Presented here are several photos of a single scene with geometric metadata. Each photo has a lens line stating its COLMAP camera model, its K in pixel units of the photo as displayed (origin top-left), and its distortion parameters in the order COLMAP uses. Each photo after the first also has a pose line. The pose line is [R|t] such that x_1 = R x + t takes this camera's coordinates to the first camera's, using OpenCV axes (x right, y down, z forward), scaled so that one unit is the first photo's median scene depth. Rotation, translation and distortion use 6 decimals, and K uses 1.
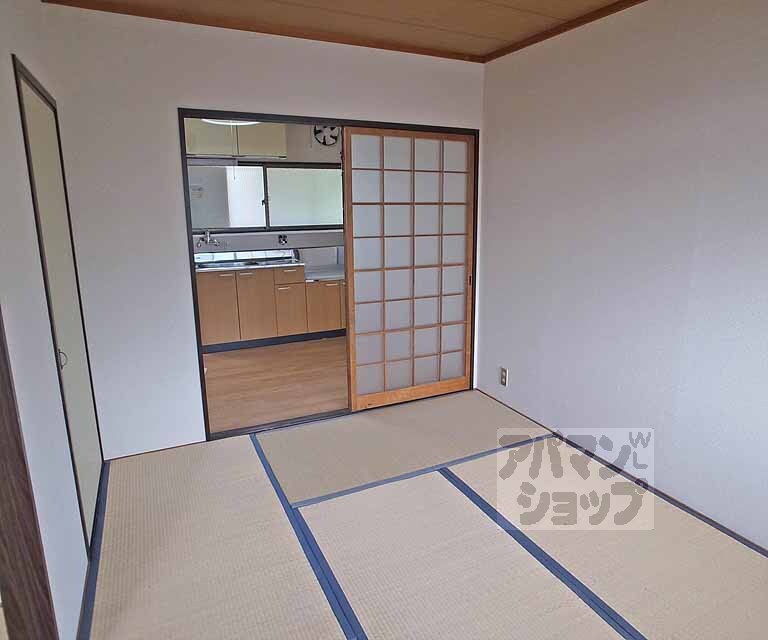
lens RADIAL K [[530.8, 0, 430.1], [0, 530.8, 317.9], [0, 0, 1]] dist [-0.046419, 0.059111]
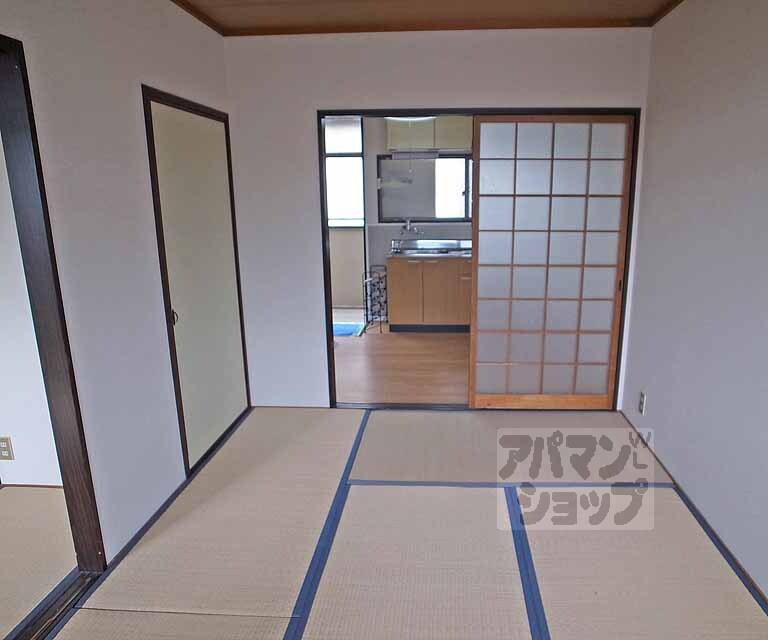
lens RADIAL K [[530.8, 0, 430.1], [0, 530.8, 317.9], [0, 0, 1]] dist [-0.046419, 0.059111]
pose [[0.862337, 0.113901, -0.493357, 0.247998], [-0.105886, 0.993393, 0.044265, -0.024563], [0.495139, 0.014068, 0.868700, 0.106124]]
